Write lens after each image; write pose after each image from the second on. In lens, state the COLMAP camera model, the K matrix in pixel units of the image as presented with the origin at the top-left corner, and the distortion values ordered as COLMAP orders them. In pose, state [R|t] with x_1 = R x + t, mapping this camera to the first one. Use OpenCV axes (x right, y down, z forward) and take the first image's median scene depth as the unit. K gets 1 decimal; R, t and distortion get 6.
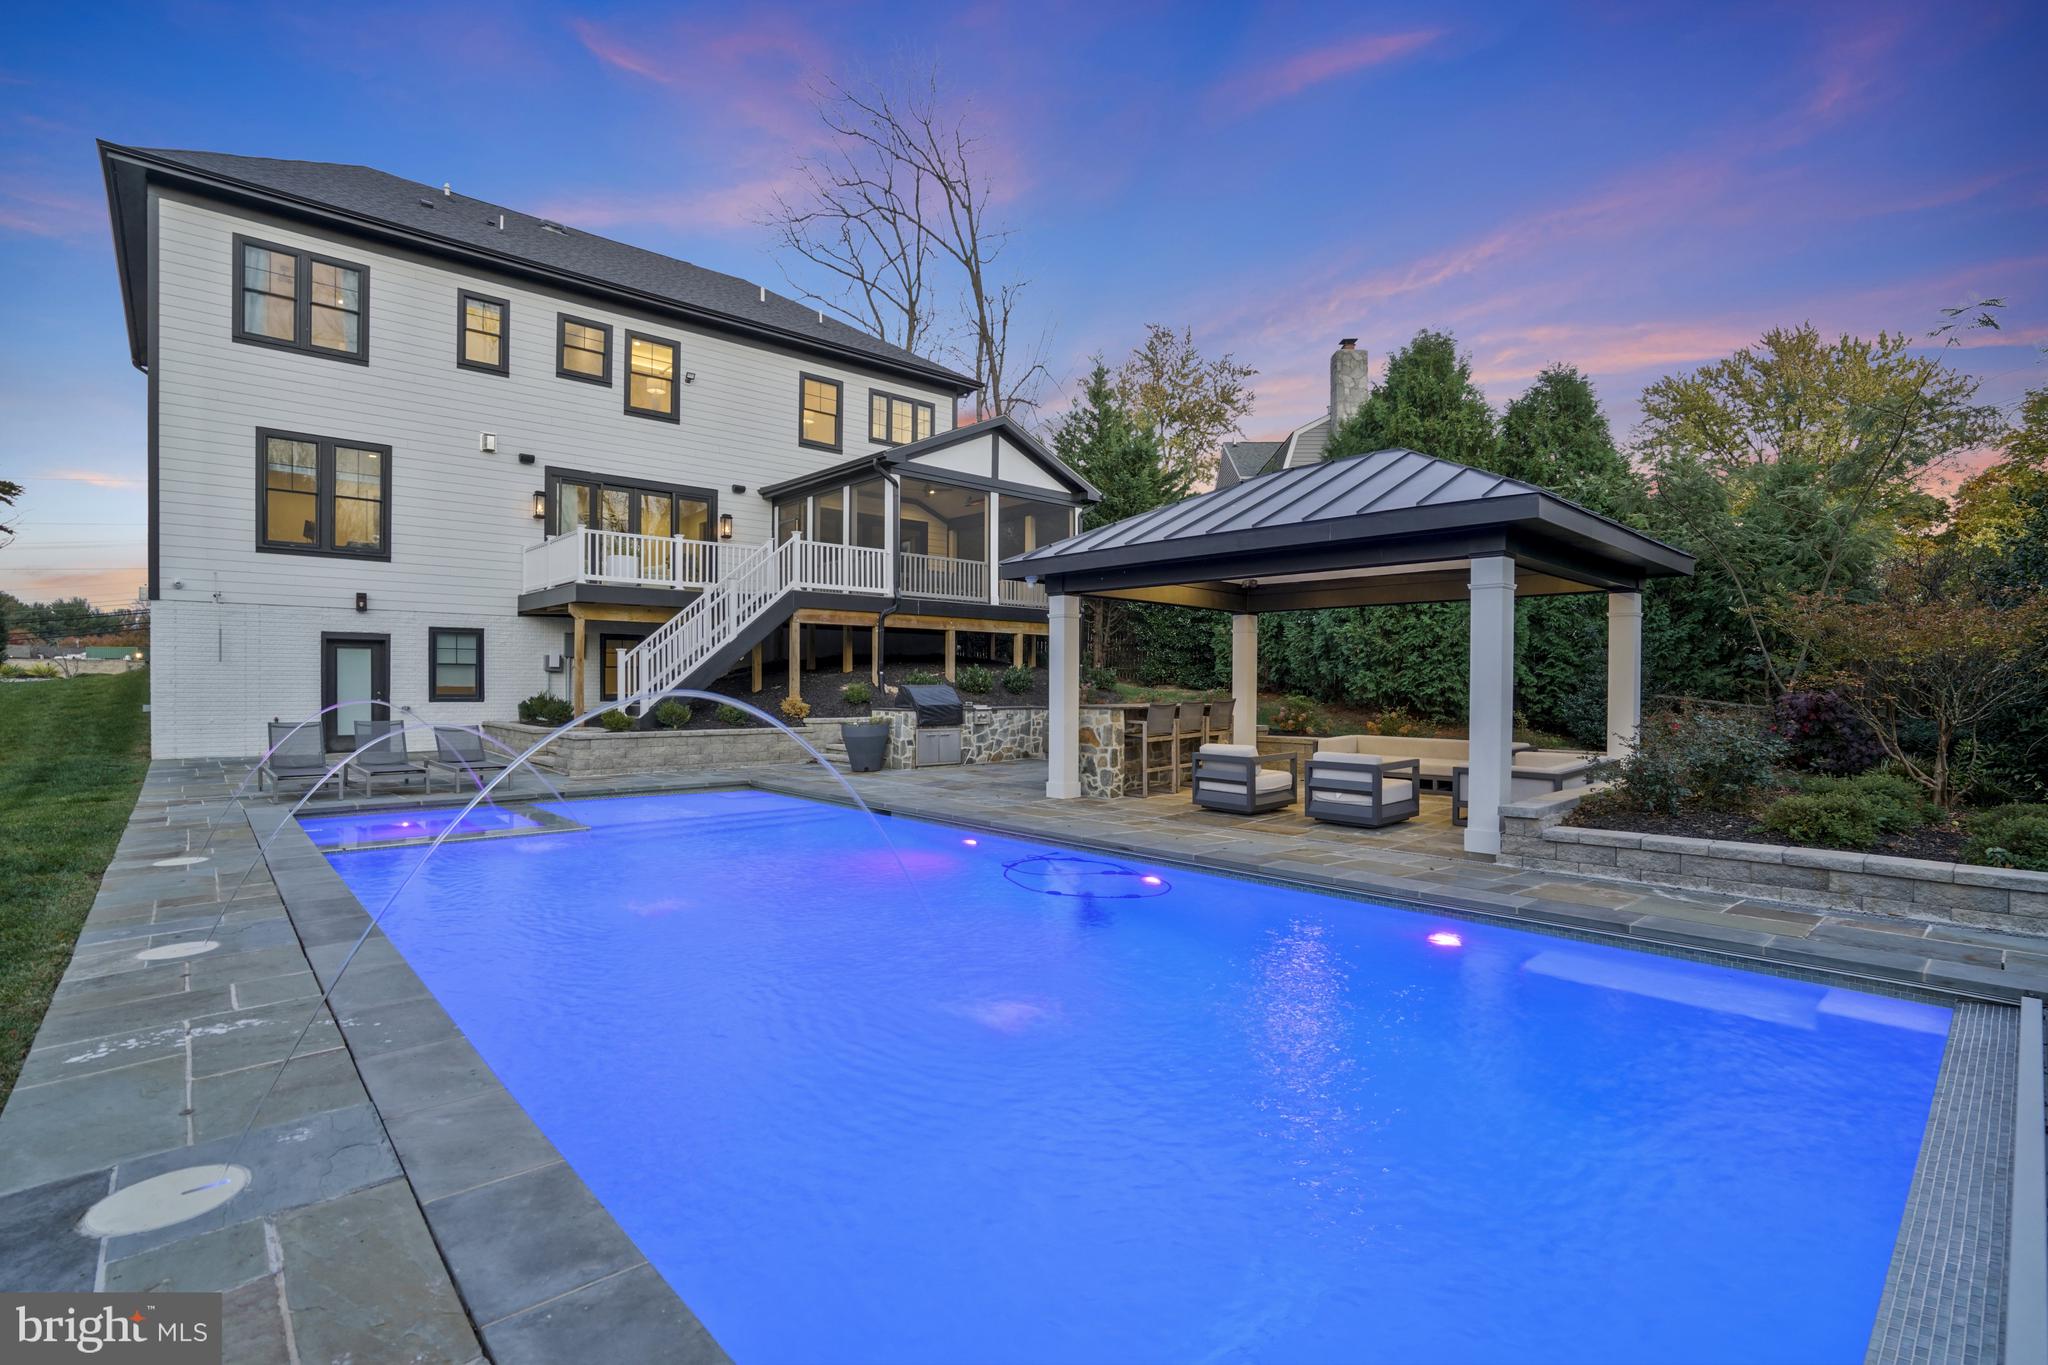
lens RADIAL K [[960.4, 0, 1028.4], [0, 960.4, 684.4], [0, 0, 1]] dist [-0.004223, -0.000073]
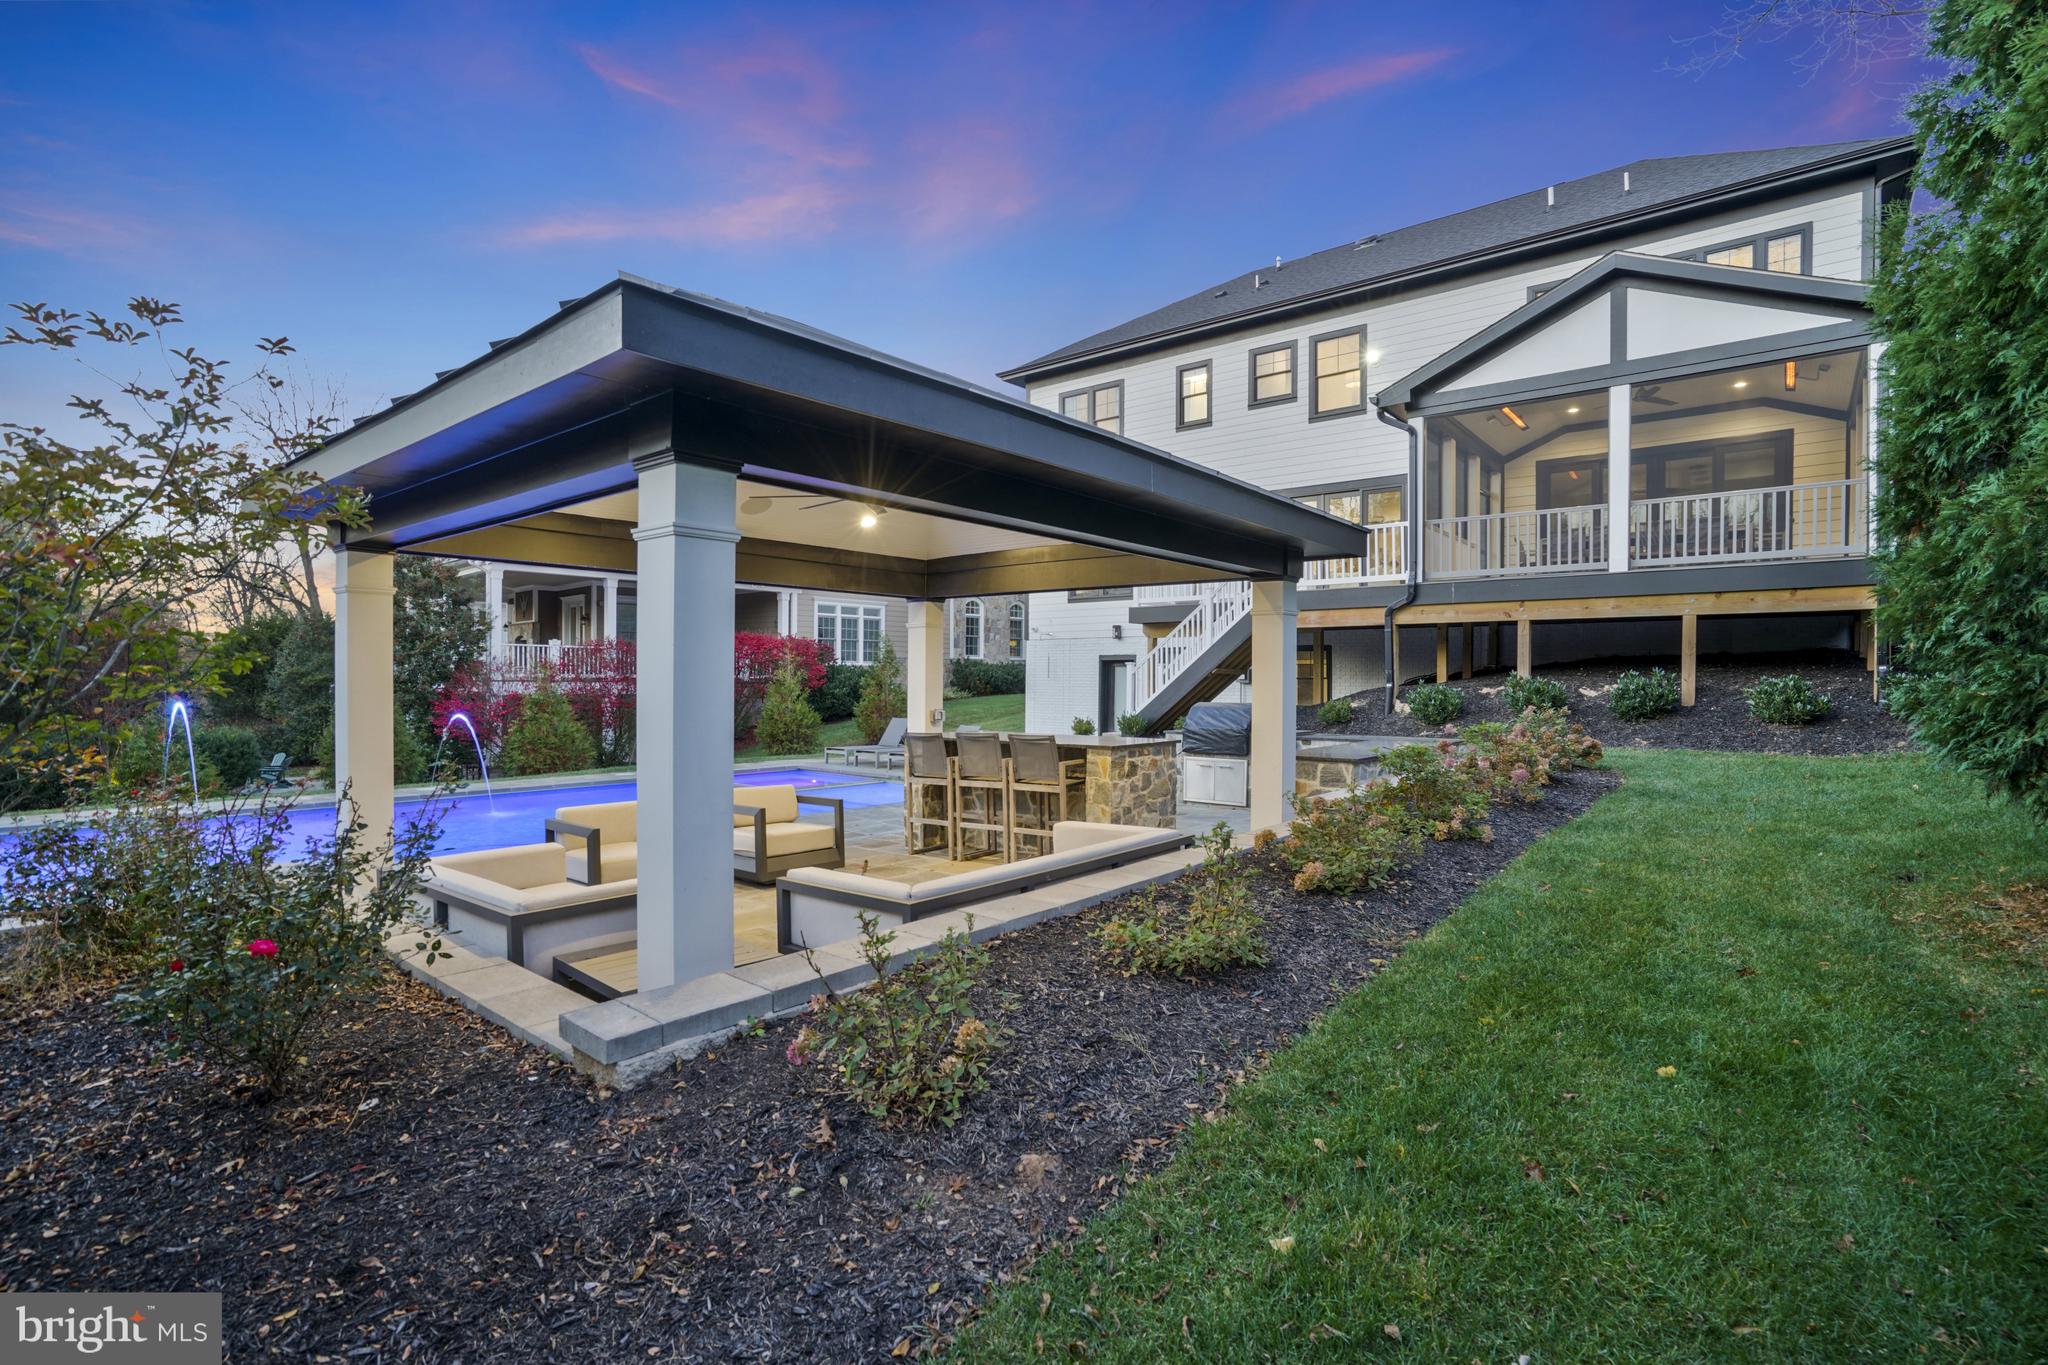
lens RADIAL K [[960.4, 0, 1037.9], [0, 960.4, 682.1], [0, 0, 1]] dist [-0.004223, -0.000073]
pose [[0.166104, -0.000504, -0.986108, 0.514756], [-0.006296, 0.999979, -0.001572, -0.010875], [0.986088, 0.006470, 0.166097, 0.566697]]
